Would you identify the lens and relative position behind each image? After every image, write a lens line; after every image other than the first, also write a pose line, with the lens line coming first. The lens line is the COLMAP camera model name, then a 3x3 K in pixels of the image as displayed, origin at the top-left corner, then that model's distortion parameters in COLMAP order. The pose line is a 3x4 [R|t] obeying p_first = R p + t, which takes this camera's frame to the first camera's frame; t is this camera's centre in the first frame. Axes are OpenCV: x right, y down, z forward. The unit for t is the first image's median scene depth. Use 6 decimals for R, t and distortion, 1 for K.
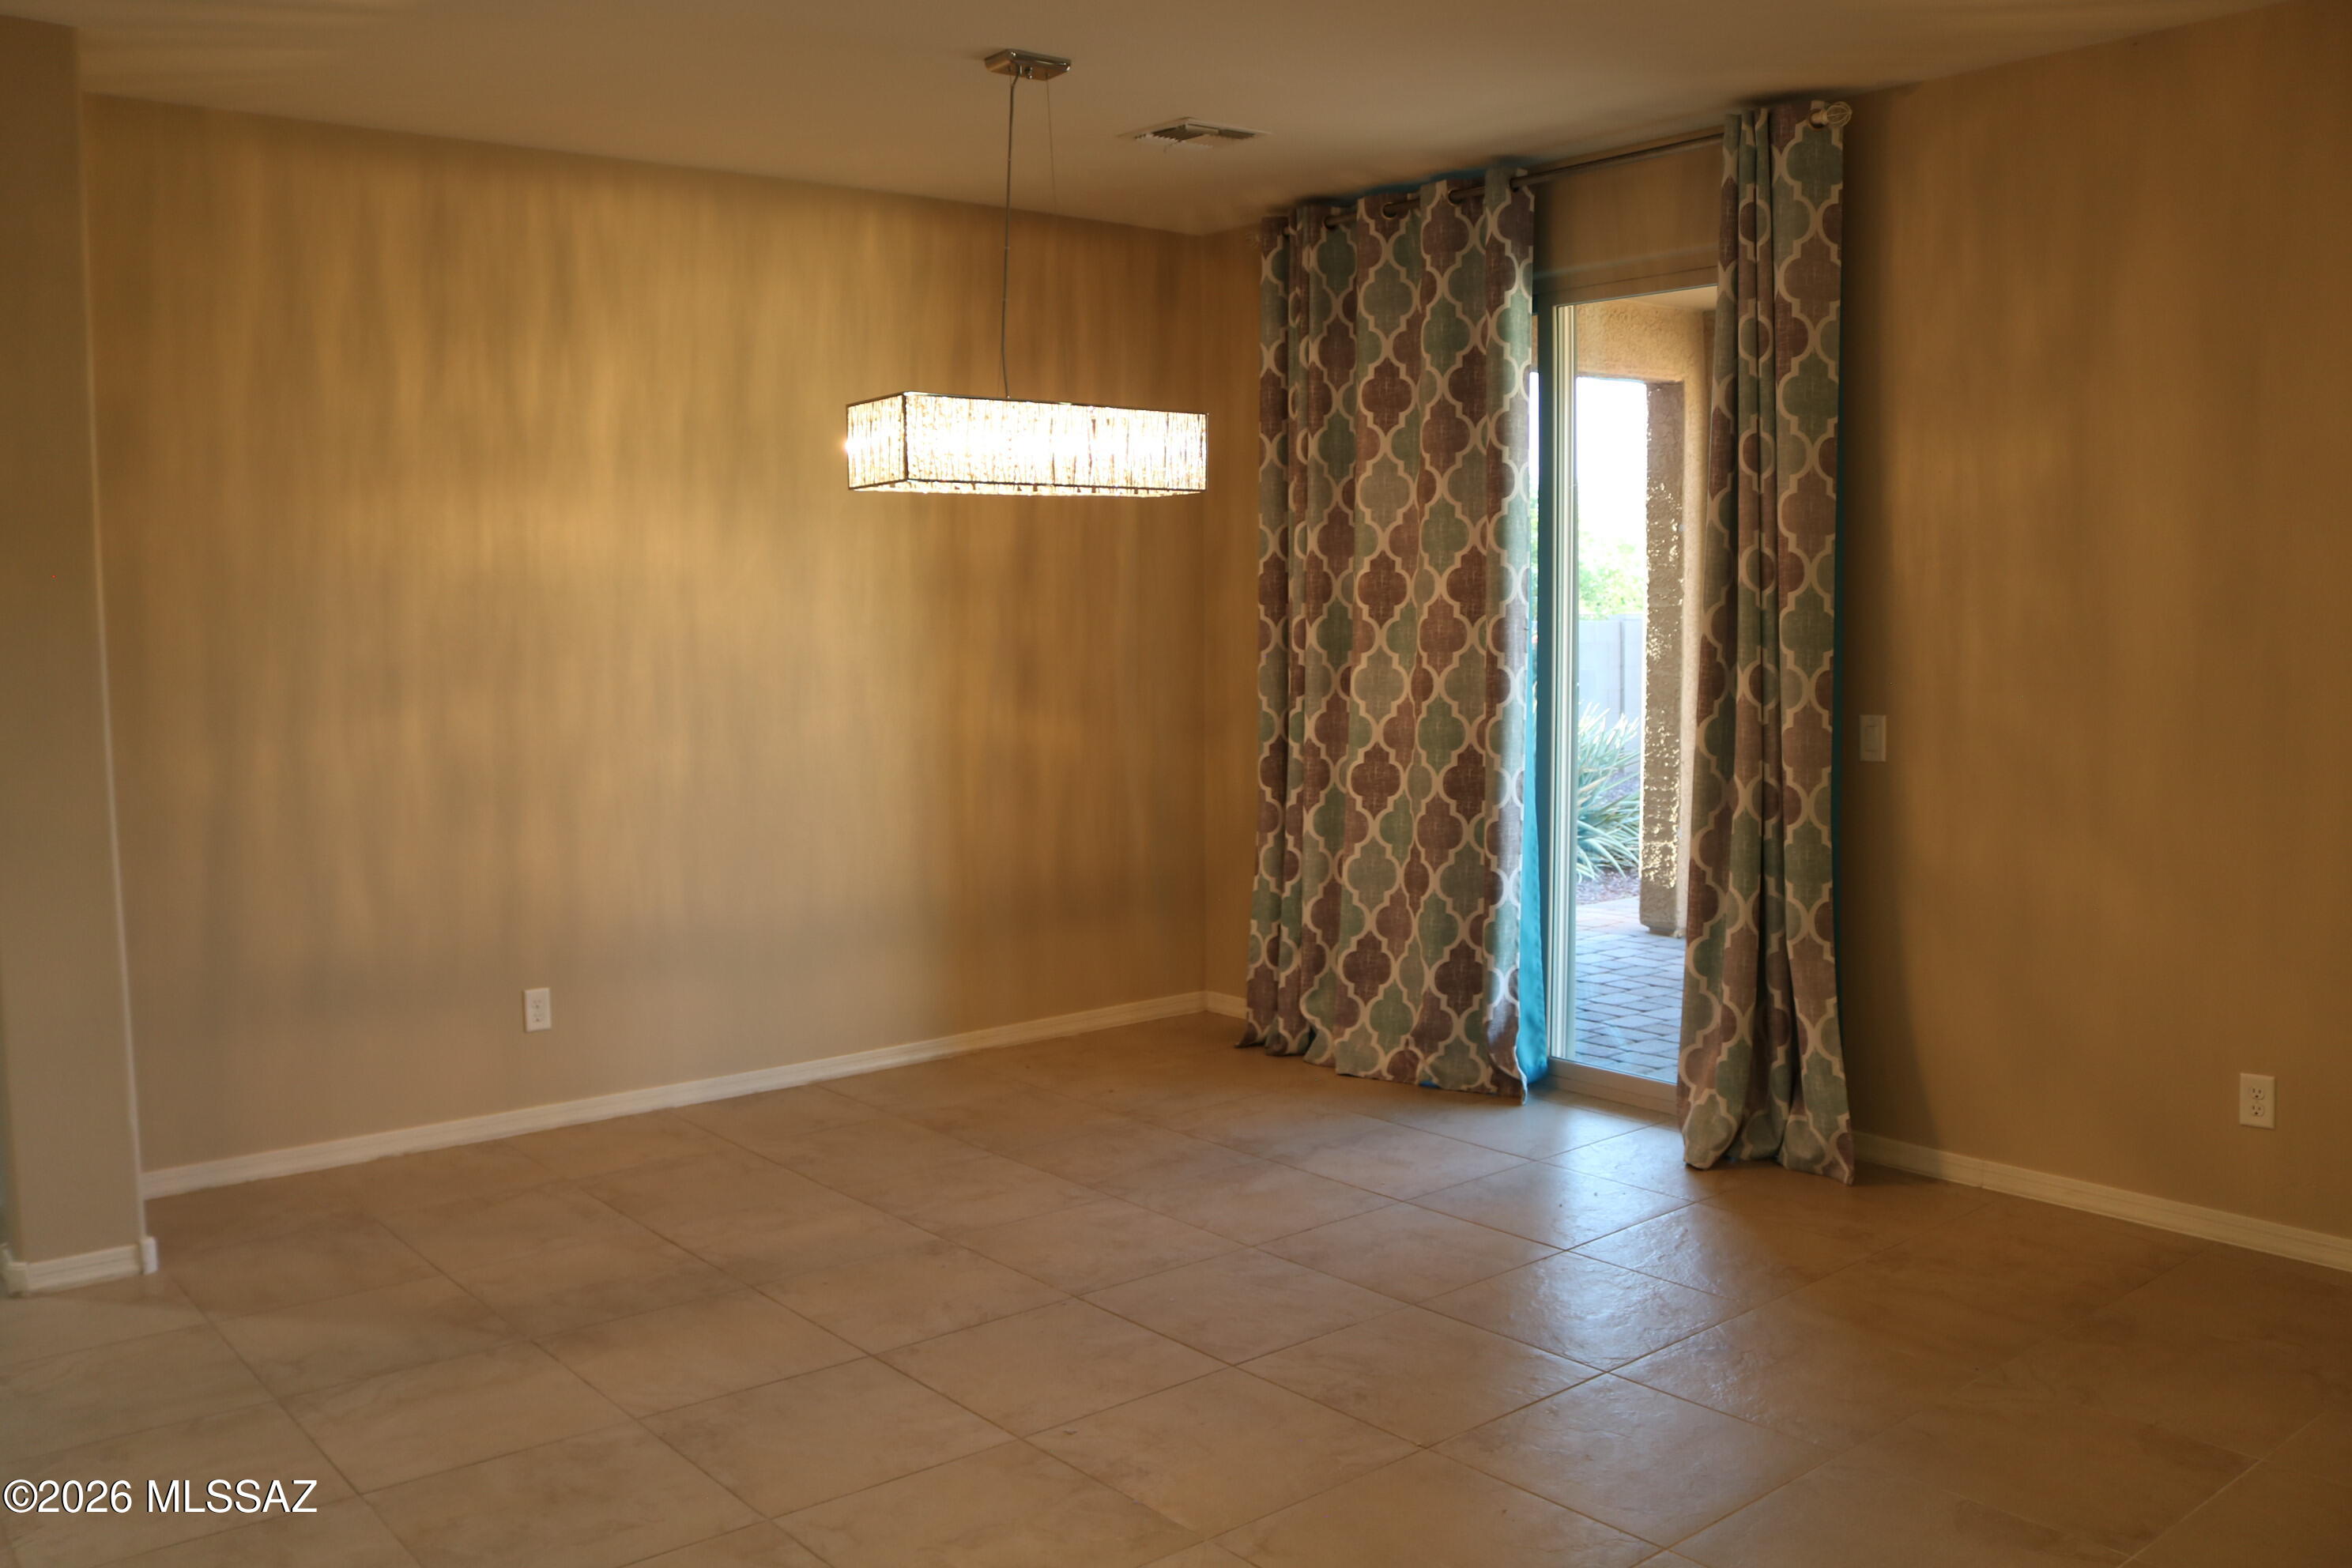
lens RADIAL K [[1951.1, 0, 1141.9], [0, 1951.1, 777.7], [0, 0, 1]] dist [-0.156039, 0.119447]
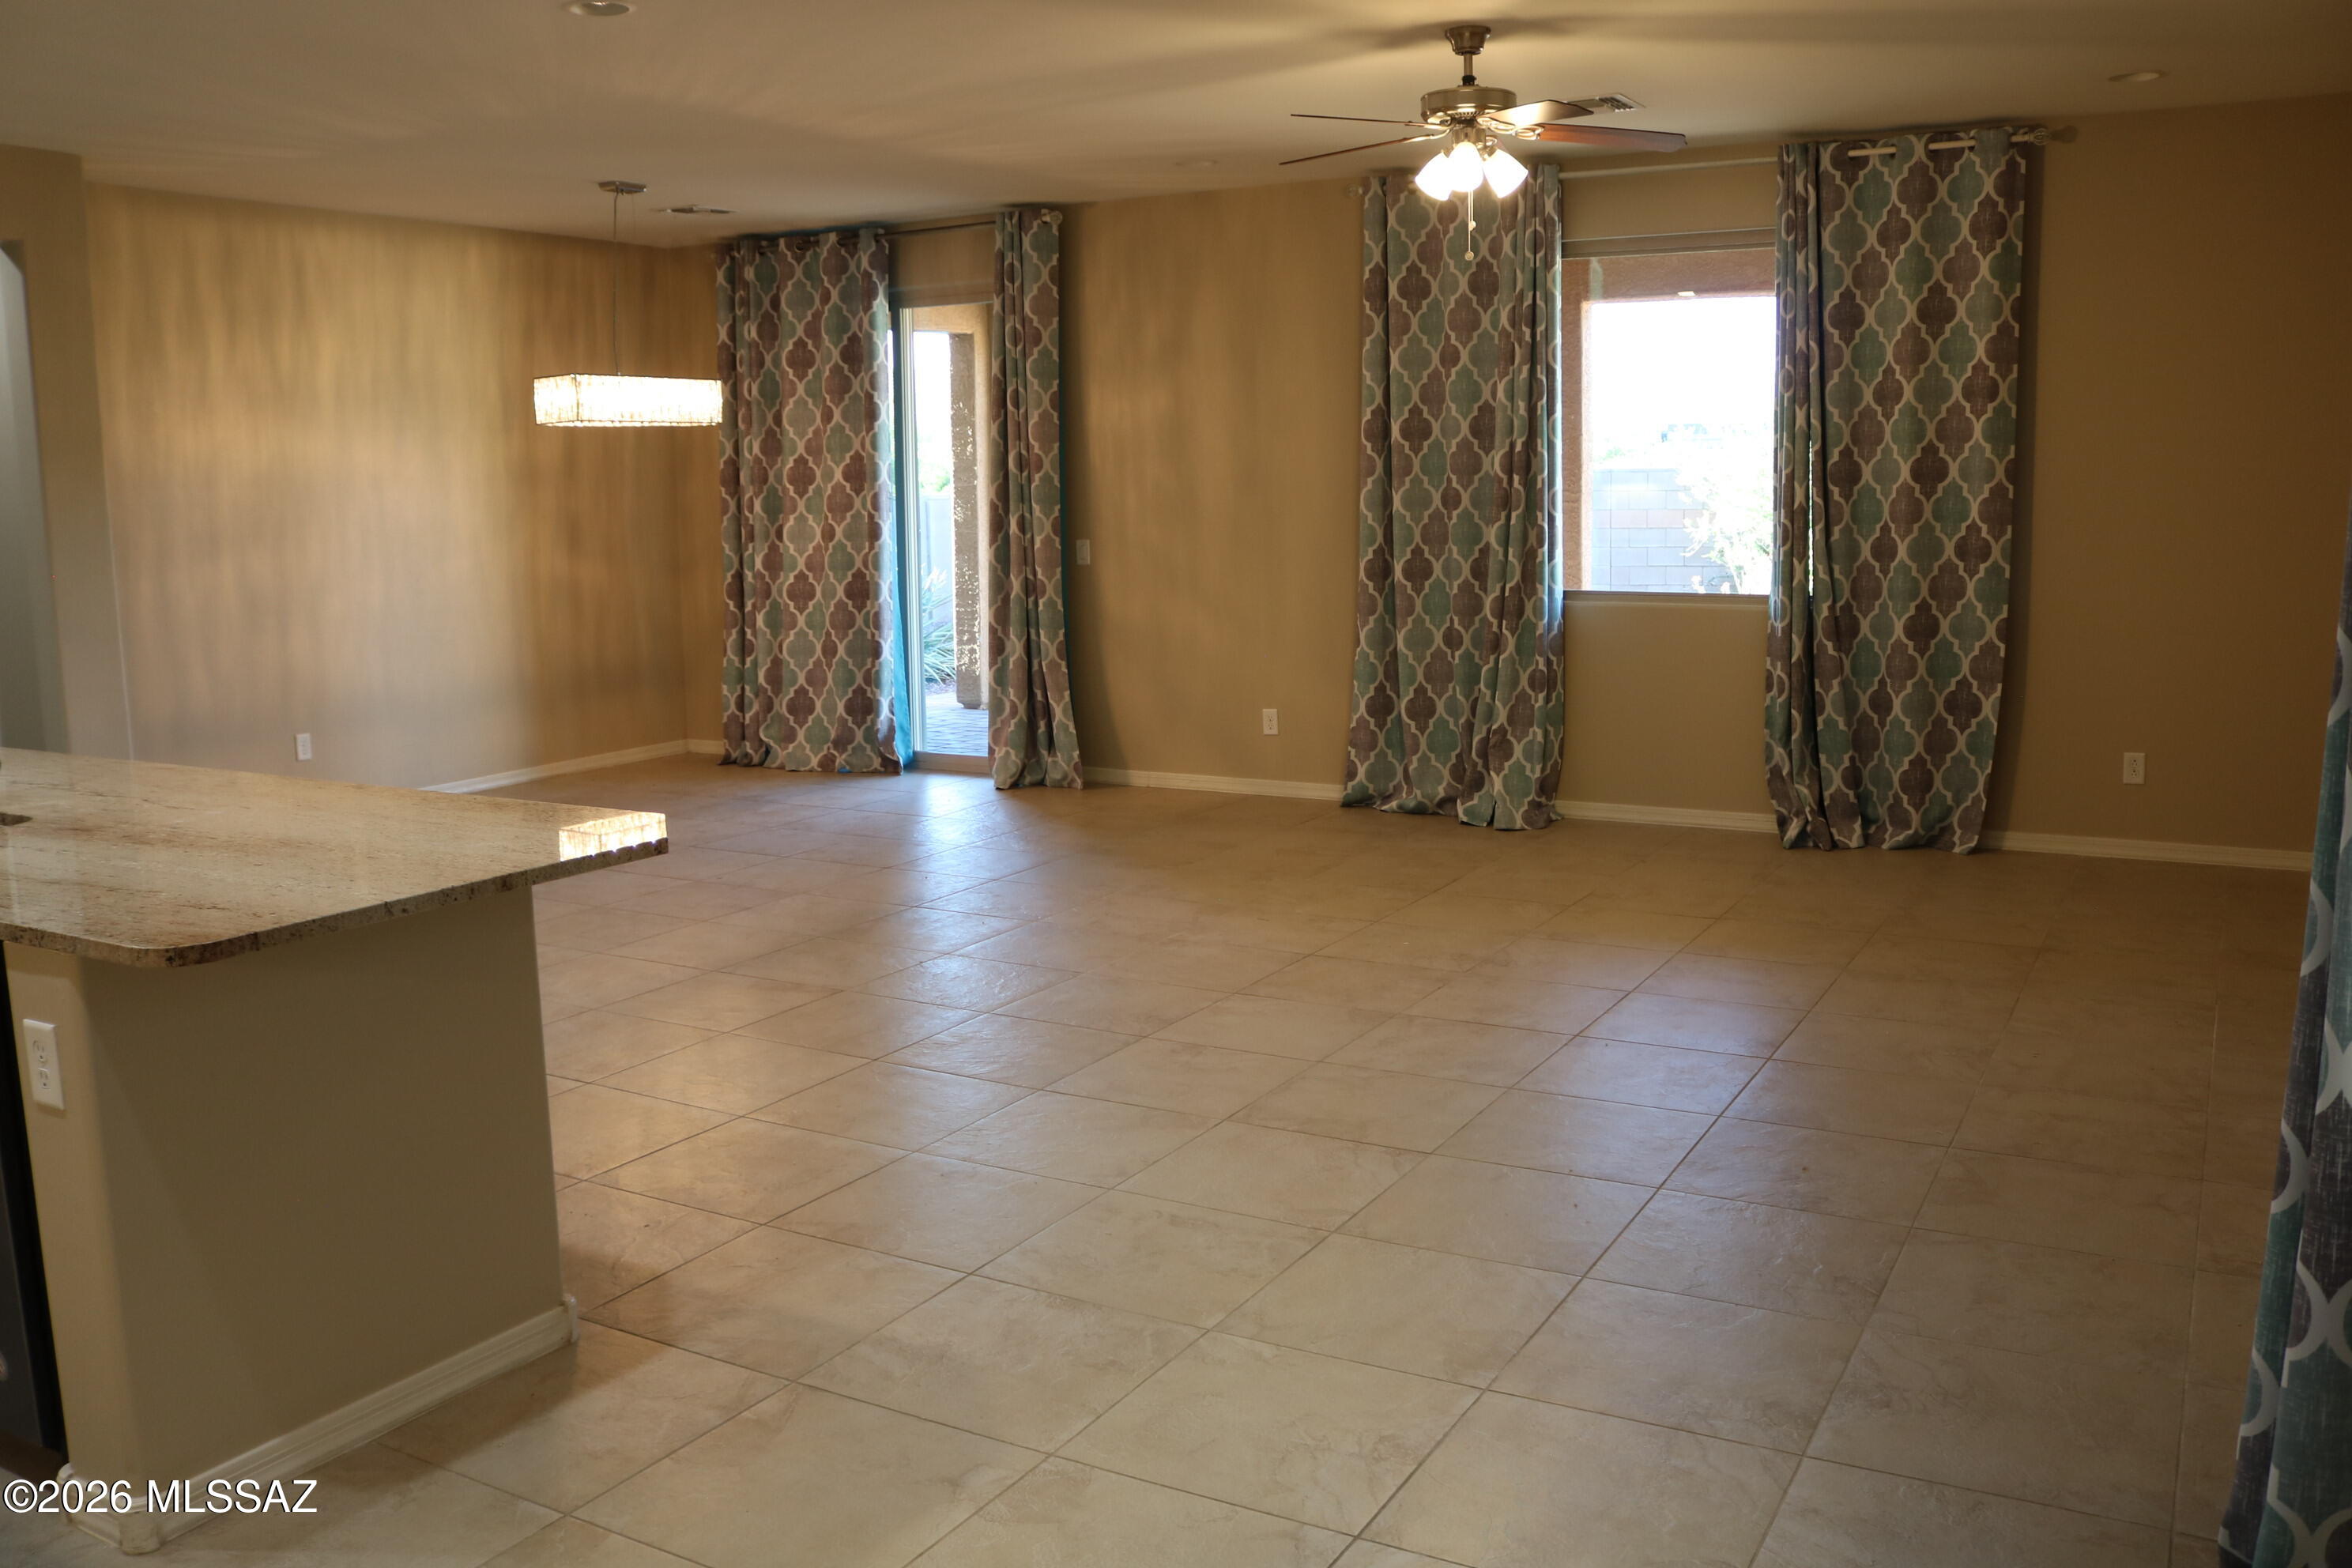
lens RADIAL K [[1950.7, 0, 1139.4], [0, 1950.7, 790.4], [0, 0, 1]] dist [-0.157717, 0.120912]
pose [[0.936542, -0.059904, 0.345400, -0.204272], [0.037900, 0.996818, 0.070118, 0.069420], [-0.348501, -0.052577, 0.935833, -0.700313]]
